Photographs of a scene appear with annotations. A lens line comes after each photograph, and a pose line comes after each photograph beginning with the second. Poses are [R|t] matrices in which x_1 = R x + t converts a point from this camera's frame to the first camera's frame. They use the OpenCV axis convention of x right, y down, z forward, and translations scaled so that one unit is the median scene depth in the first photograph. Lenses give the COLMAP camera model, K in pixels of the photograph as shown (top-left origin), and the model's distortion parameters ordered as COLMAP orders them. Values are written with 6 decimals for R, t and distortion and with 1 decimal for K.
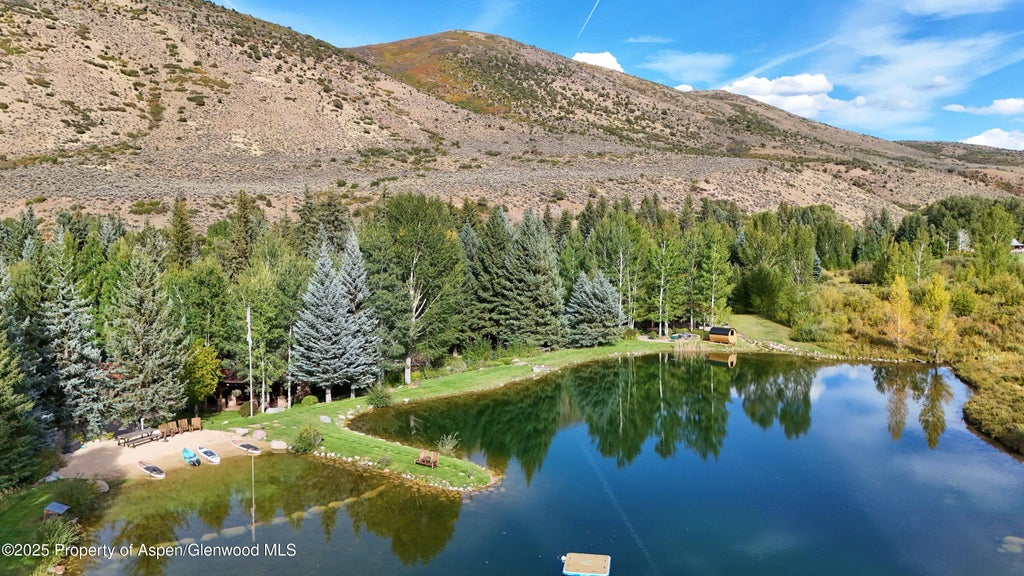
lens RADIAL K [[752.0, 0, 514.1], [0, 752.0, 286.1], [0, 0, 1]] dist [0.067171, -0.060650]
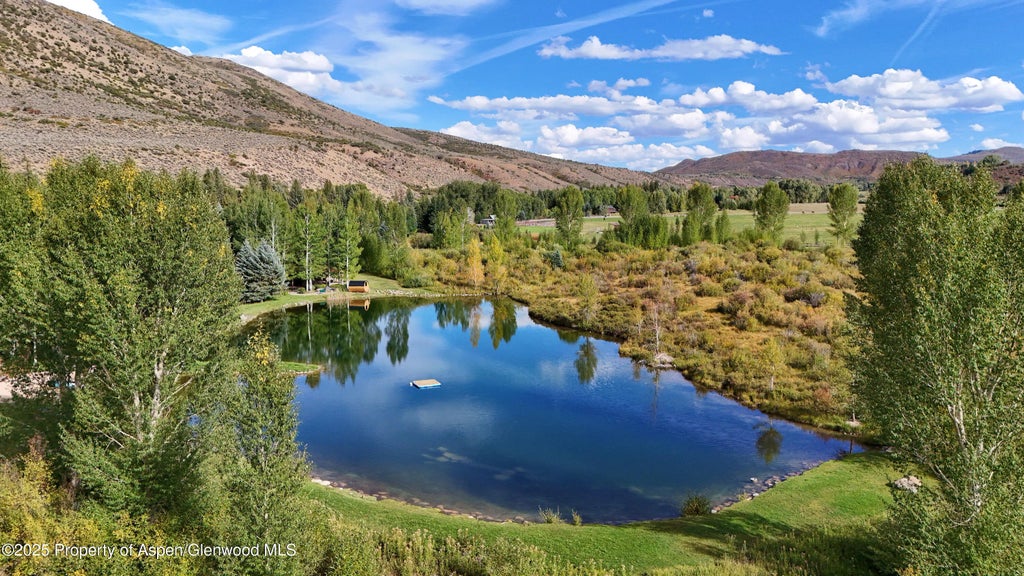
lens RADIAL K [[752.0, 0, 517.9], [0, 752.0, 282.7], [0, 0, 1]] dist [0.067171, -0.060650]
pose [[0.806825, -0.050308, 0.588645, -0.043111], [0.033025, 0.998650, 0.040083, 0.002341], [-0.589867, -0.012899, 0.807397, -0.035628]]
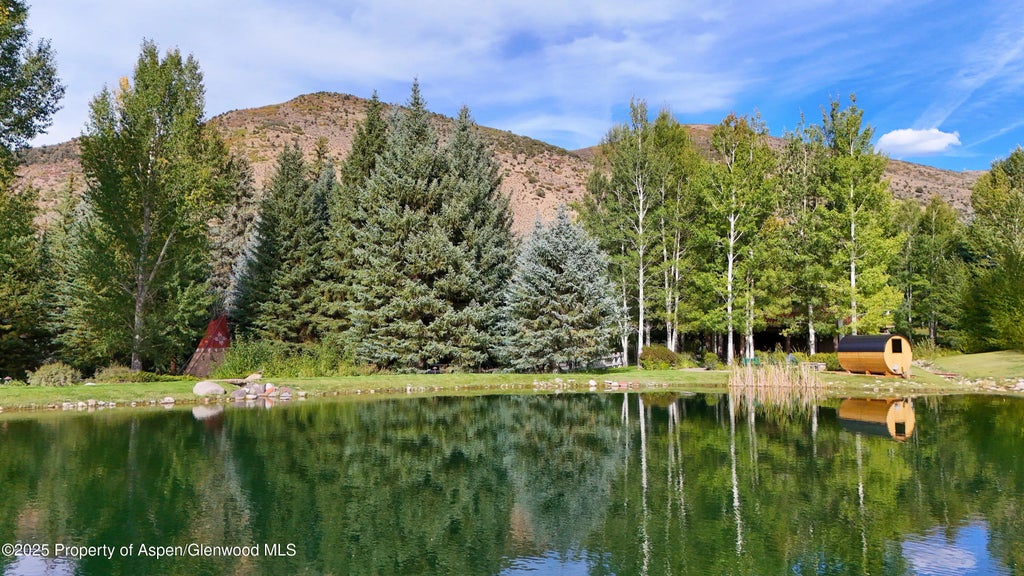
lens RADIAL K [[752.0, 0, 513.0], [0, 752.0, 283.6], [0, 0, 1]] dist [0.067171, -0.060650]
pose [[0.952493, -0.015900, -0.304146, 0.034510], [-0.026990, 0.990300, -0.136296, 0.013759], [0.303363, 0.138030, 0.942825, 0.089566]]
